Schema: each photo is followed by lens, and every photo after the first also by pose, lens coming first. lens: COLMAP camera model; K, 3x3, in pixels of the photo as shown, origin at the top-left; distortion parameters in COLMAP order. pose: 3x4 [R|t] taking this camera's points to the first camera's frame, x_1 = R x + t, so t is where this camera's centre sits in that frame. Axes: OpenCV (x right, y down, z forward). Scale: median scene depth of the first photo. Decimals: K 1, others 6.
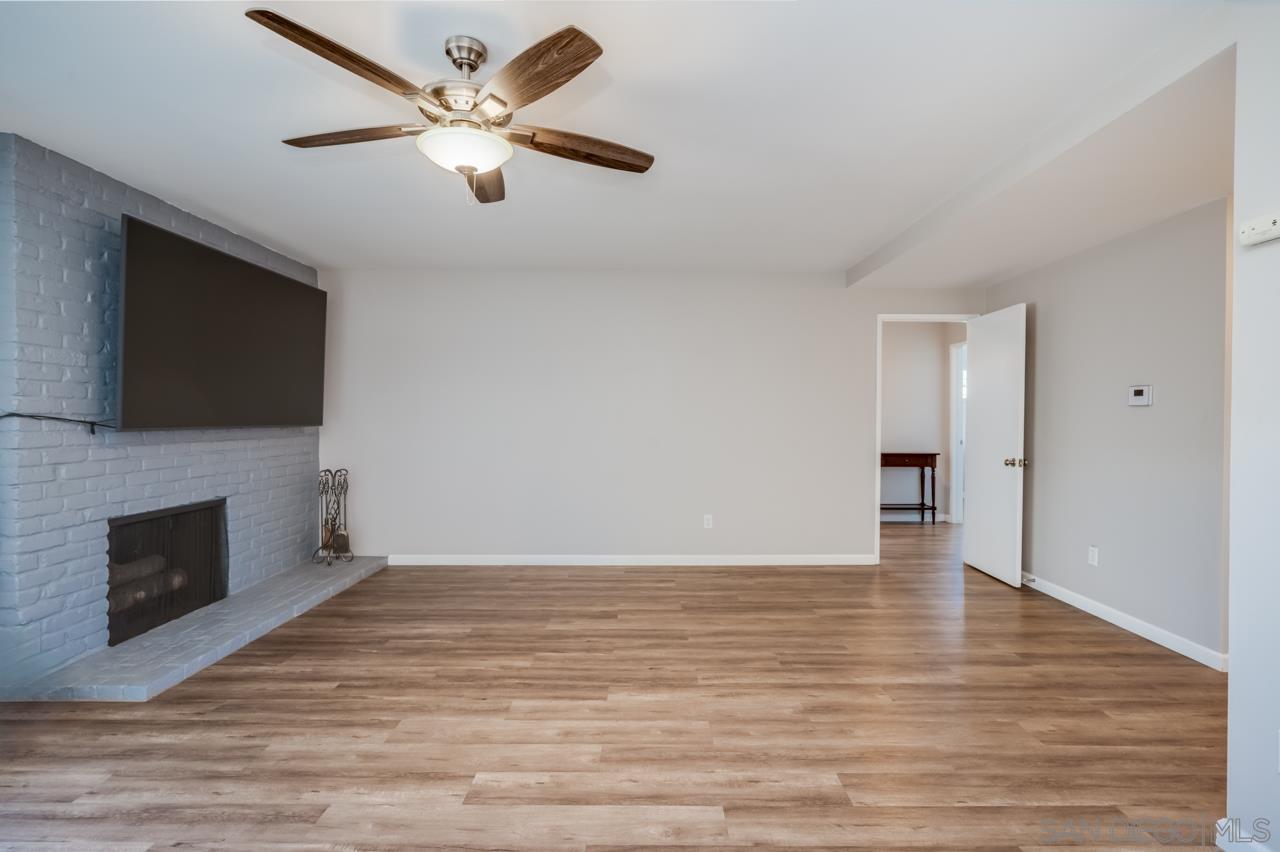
lens RADIAL K [[624.4, 0, 641.4], [0, 624.4, 421.0], [0, 0, 1]] dist [-0.001993, -0.001133]
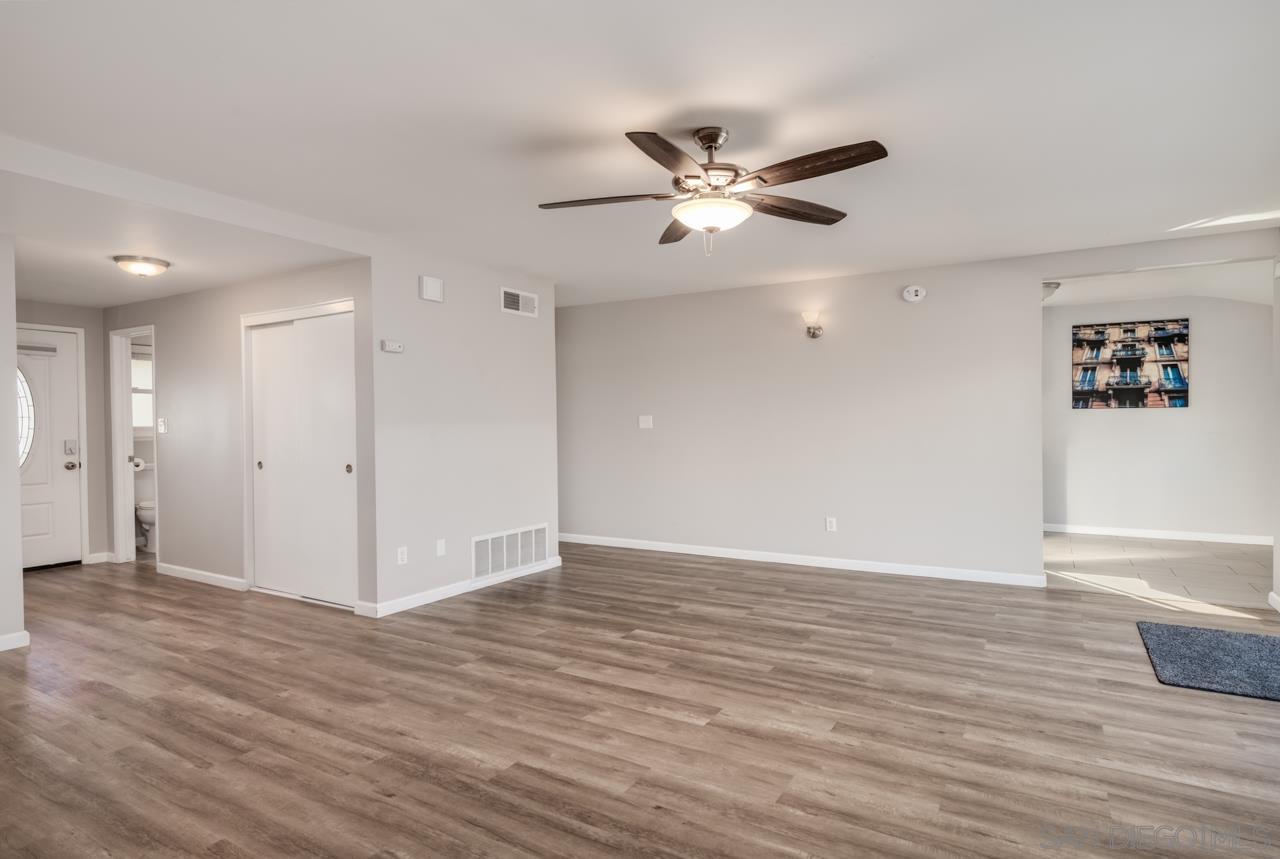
lens RADIAL K [[679.1, 0, 640.3], [0, 679.1, 424.5], [0, 0, 1]] dist [-0.013291, 0.000562]
pose [[-0.862242, 0.001805, 0.506494, -0.677389], [0.009897, 0.999863, 0.013286, 0.030825], [-0.506400, 0.016468, -0.862141, 1.827802]]
